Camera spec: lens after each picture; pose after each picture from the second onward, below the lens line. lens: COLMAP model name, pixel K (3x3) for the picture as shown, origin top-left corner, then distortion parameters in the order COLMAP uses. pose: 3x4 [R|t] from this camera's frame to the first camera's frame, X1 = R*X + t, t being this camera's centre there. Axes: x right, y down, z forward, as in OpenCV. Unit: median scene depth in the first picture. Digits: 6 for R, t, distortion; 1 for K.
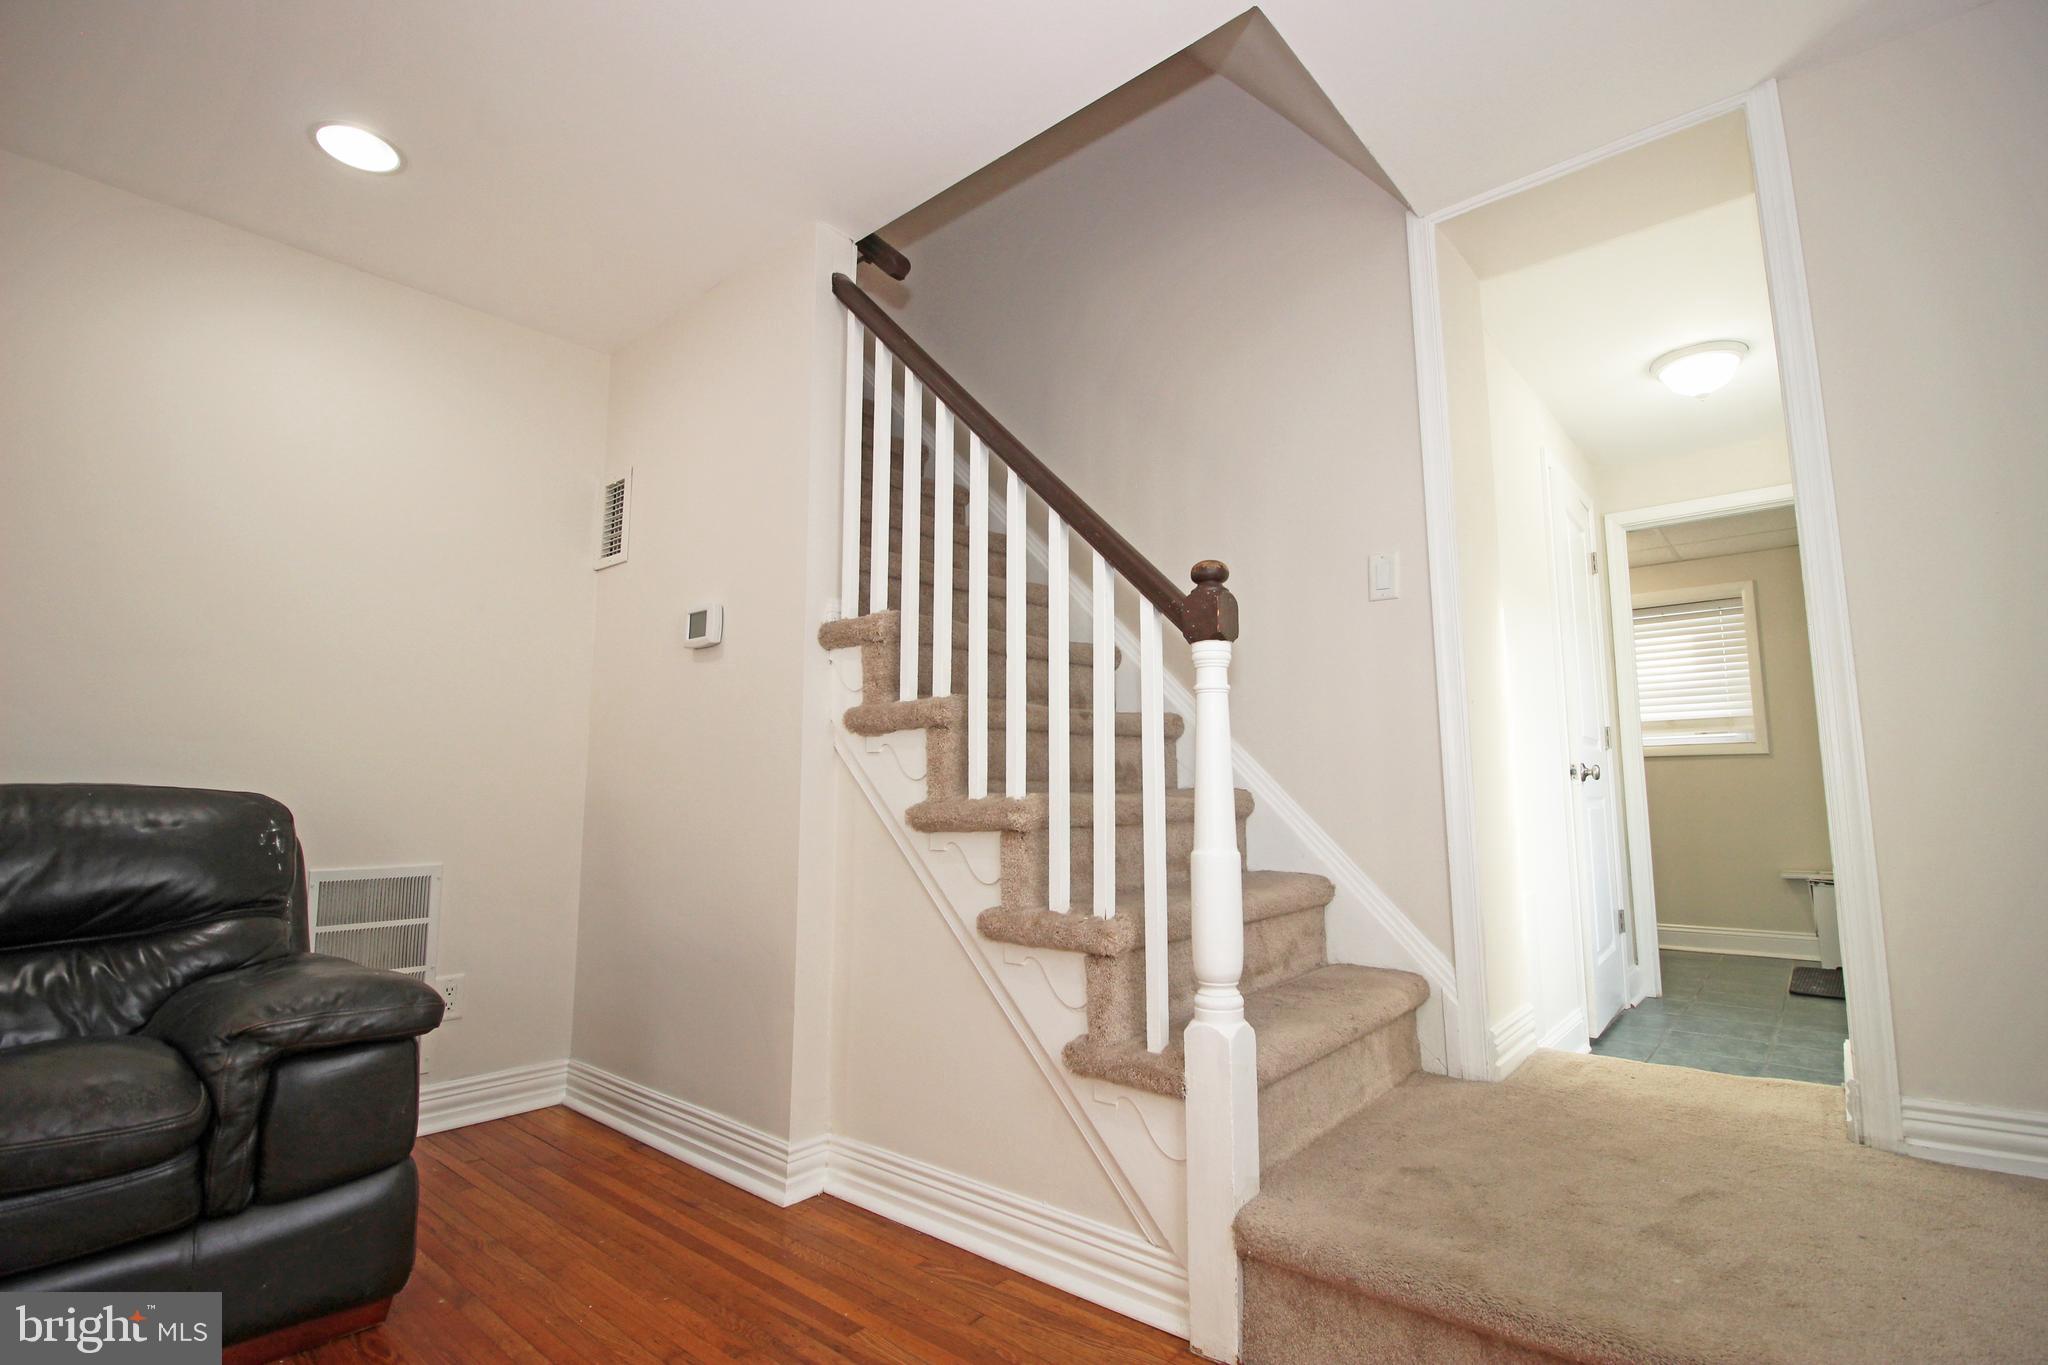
lens RADIAL K [[951.7, 0, 1043.0], [0, 951.7, 673.8], [0, 0, 1]] dist [-0.009755, -0.008791]
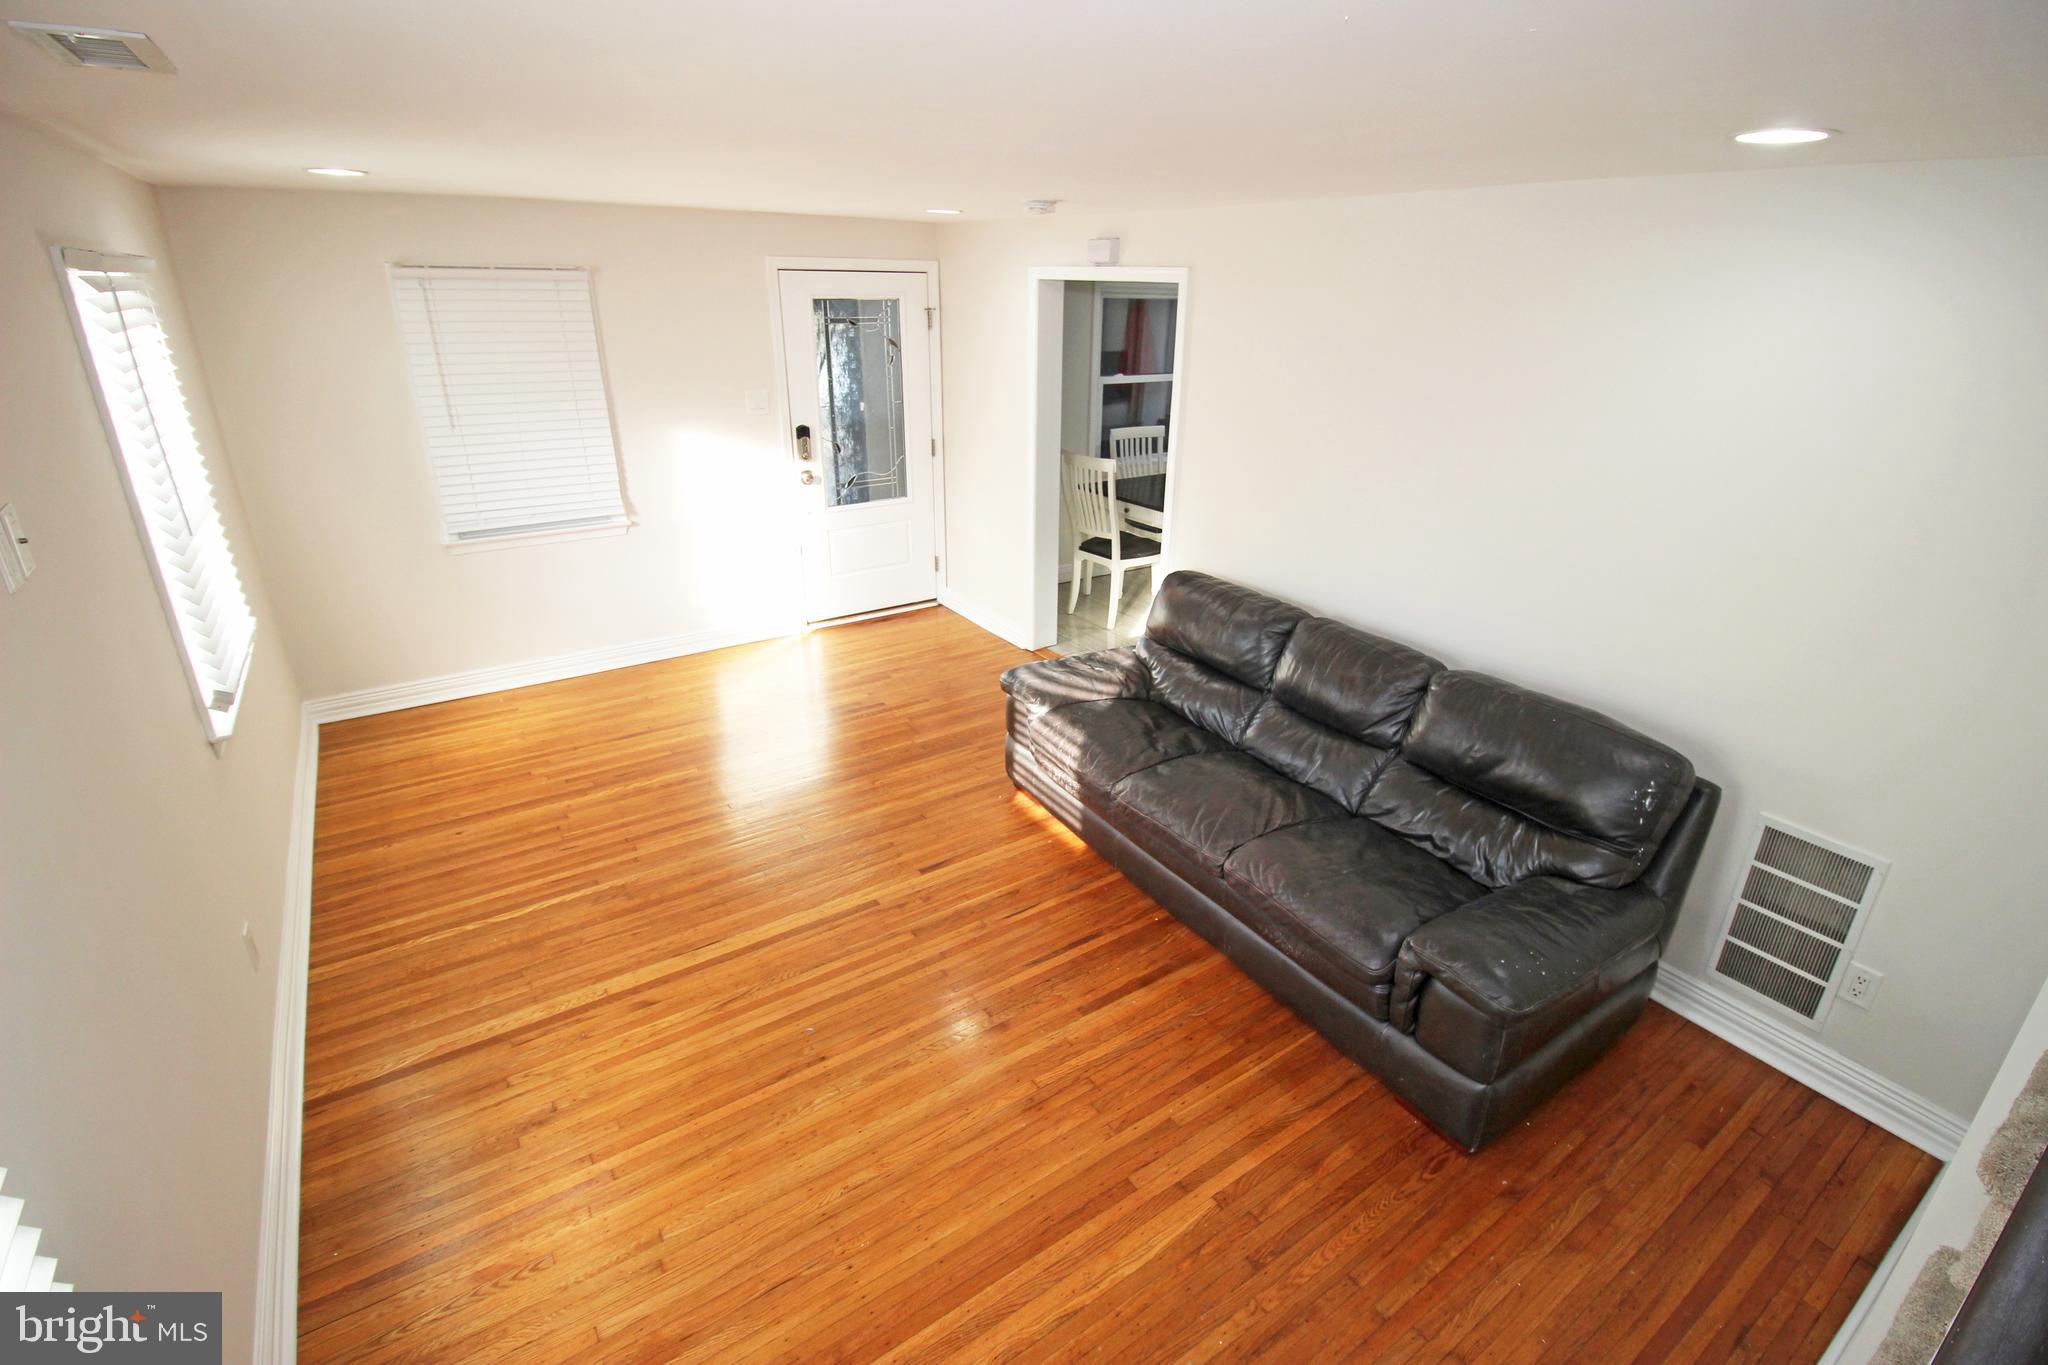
lens RADIAL K [[951.7, 0, 1064.2], [0, 951.7, 666.9], [0, 0, 1]] dist [-0.009755, -0.008791]
pose [[-0.249575, 0.358099, -0.899710, 0.443584], [0.106318, 0.933627, 0.342106, -0.518162], [0.962501, -0.010275, -0.271082, 0.663924]]
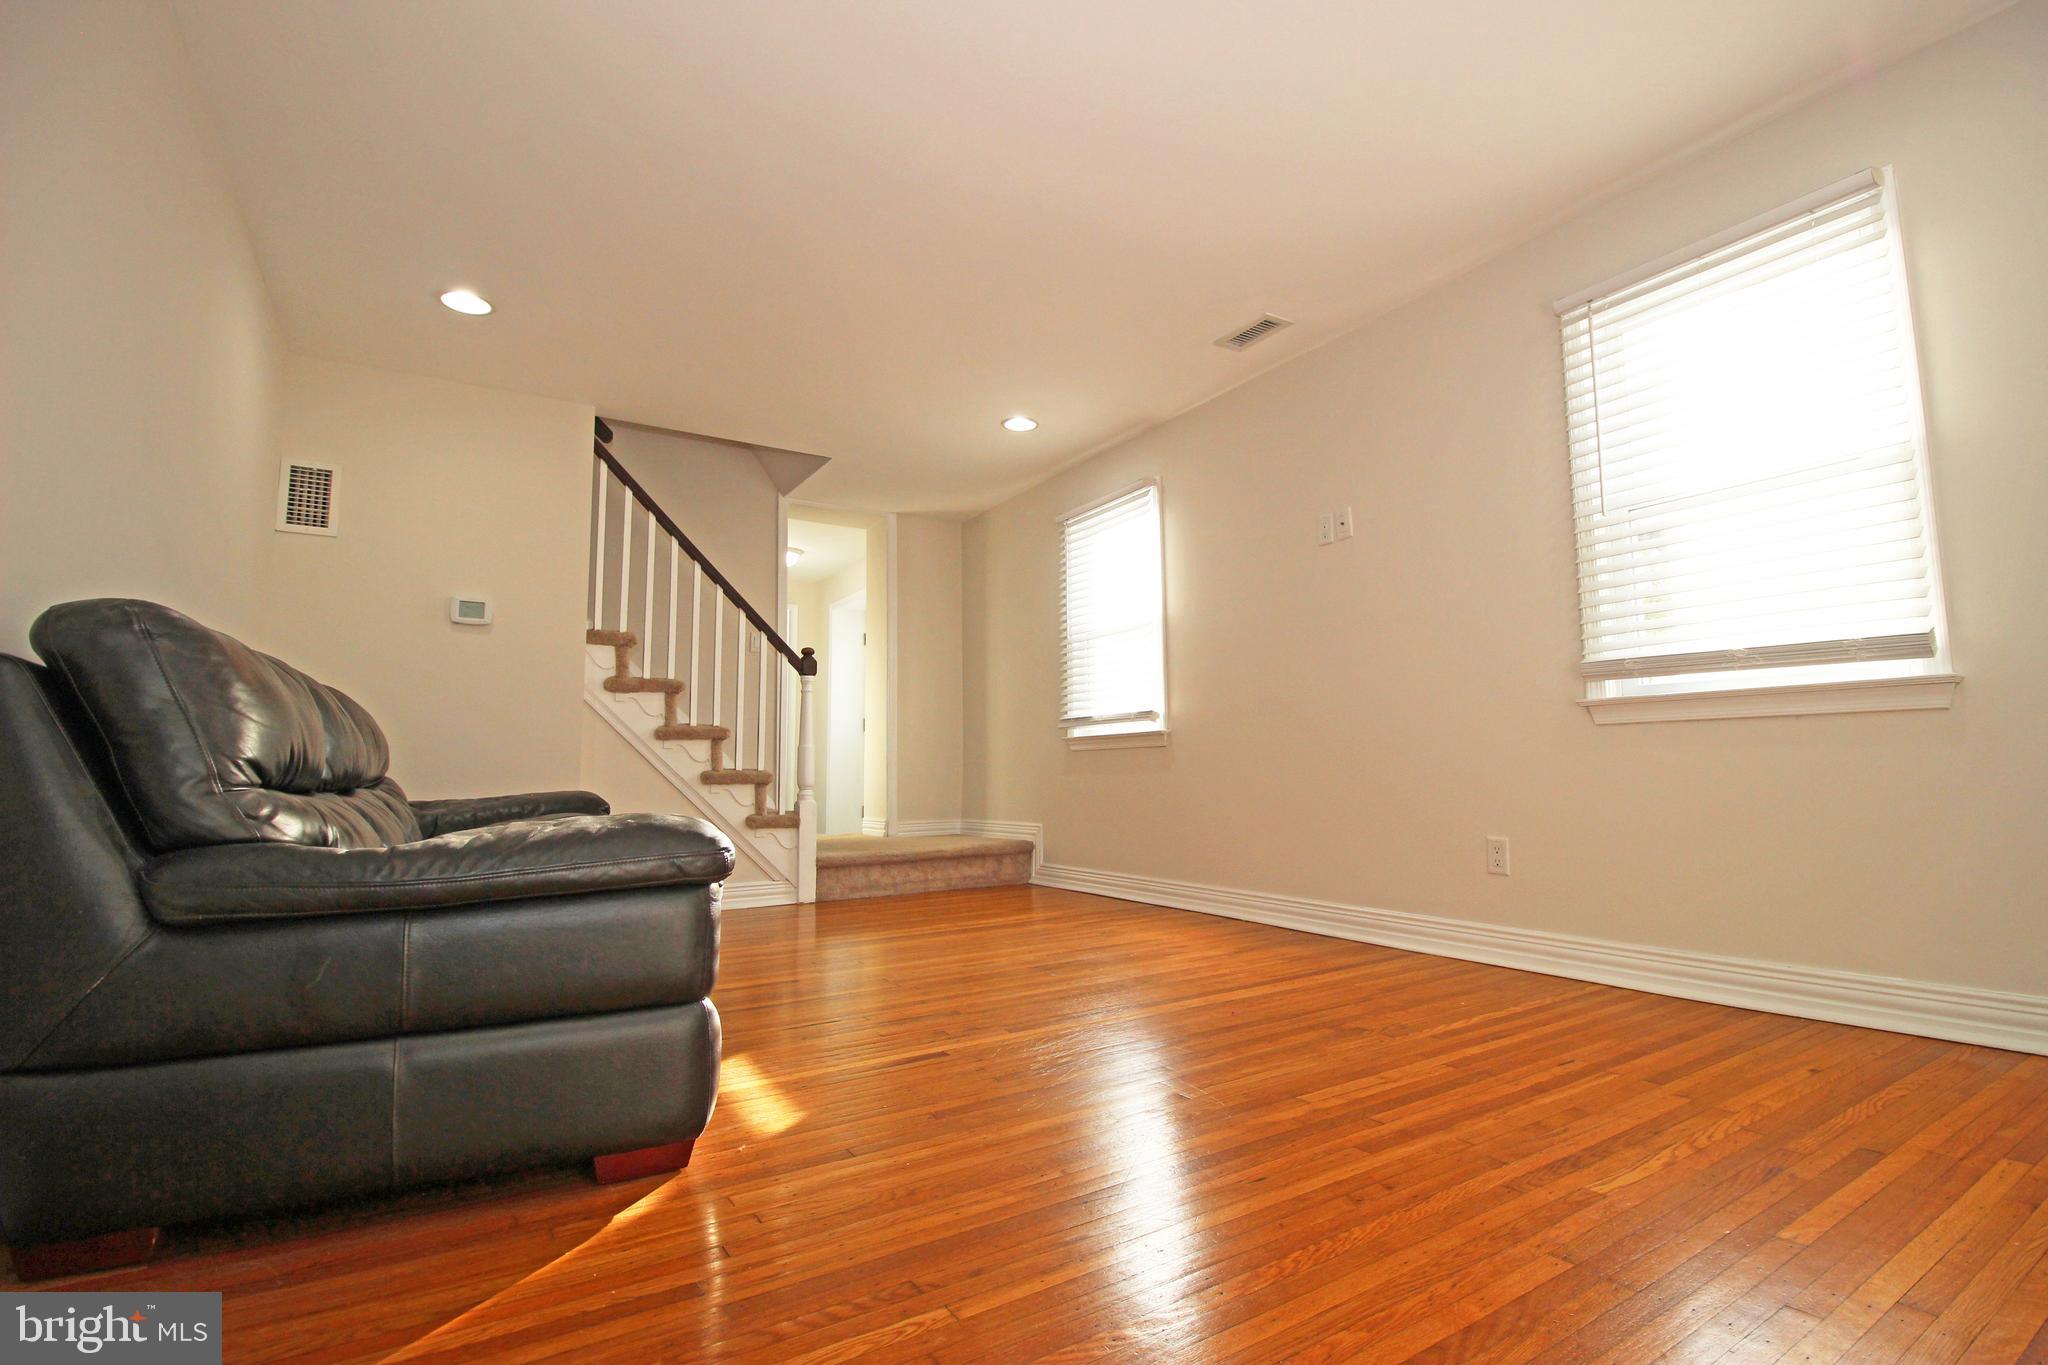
lens RADIAL K [[951.7, 0, 1068.1], [0, 951.7, 688.2], [0, 0, 1]] dist [-0.009755, -0.008791]
pose [[0.281721, 0.089746, 0.955290, -2.101757], [-0.117370, 0.991362, -0.058522, 0.072344], [-0.952291, -0.095636, 0.289821, -0.542407]]
